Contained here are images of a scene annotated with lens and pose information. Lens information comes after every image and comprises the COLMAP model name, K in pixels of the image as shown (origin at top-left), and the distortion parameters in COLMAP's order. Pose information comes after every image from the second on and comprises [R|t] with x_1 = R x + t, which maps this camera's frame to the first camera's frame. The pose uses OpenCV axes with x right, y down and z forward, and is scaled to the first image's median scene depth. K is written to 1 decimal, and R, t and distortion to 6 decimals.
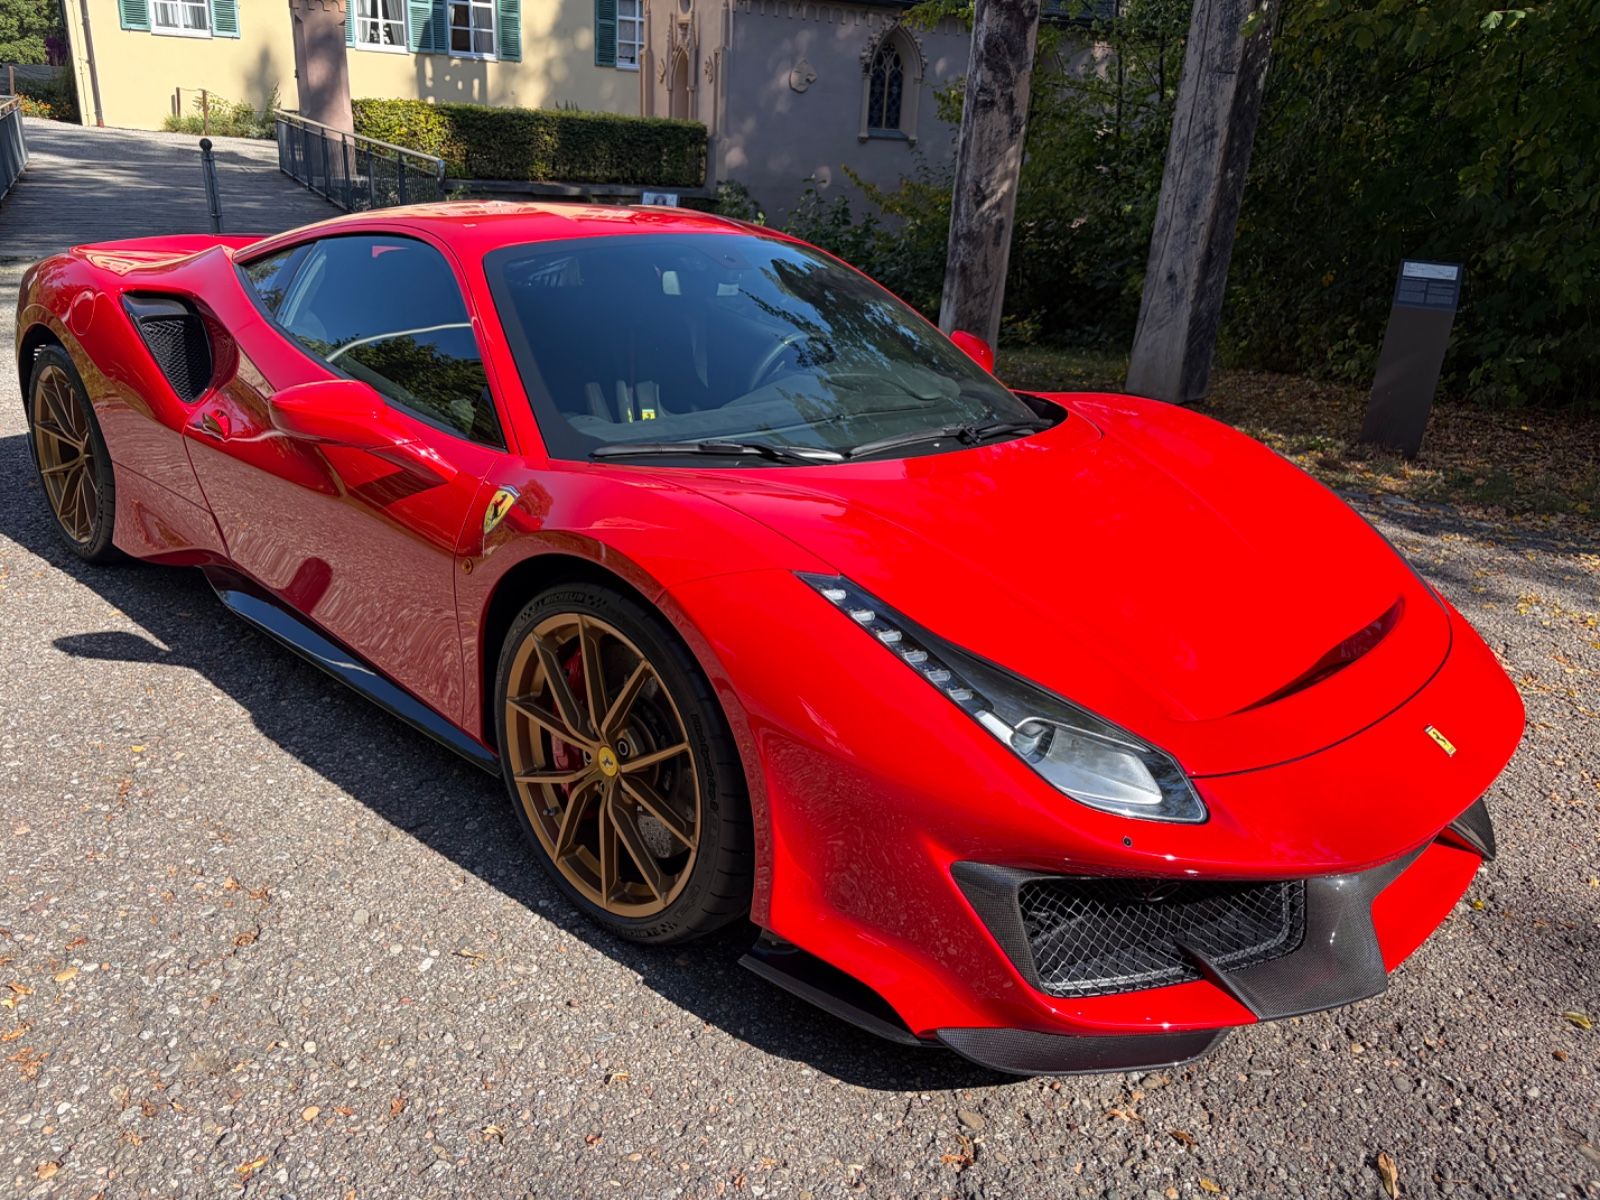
lens RADIAL K [[1254.3, 0, 804.8], [0, 1254.3, 602.7], [0, 0, 1]] dist [0.046422, -0.052194]
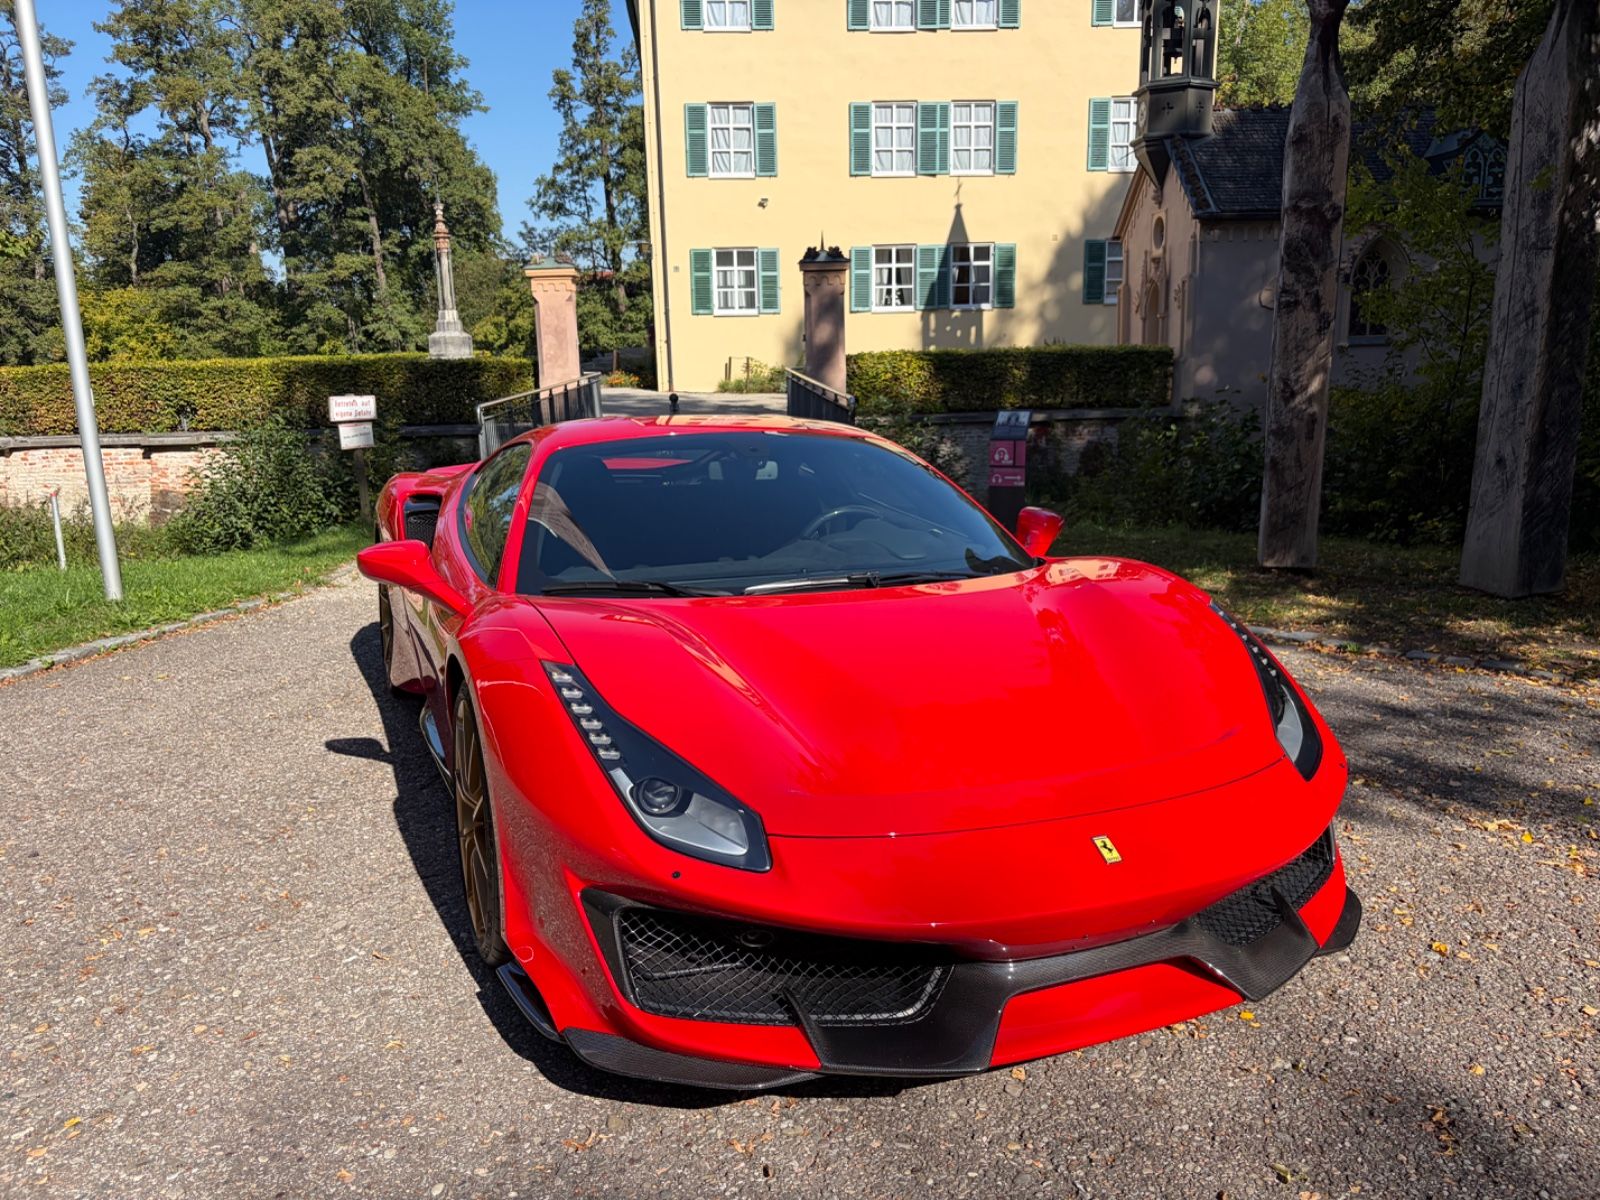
lens RADIAL K [[1251.7, 0, 800.0], [0, 1251.7, 600.0], [0, 0, 1]] dist [0.026023, -0.006792]
pose [[0.909312, 0.002014, -0.416109, 0.392266], [-0.074629, 0.984563, -0.158320, 0.050025], [0.409367, 0.175016, 0.895426, -0.036726]]
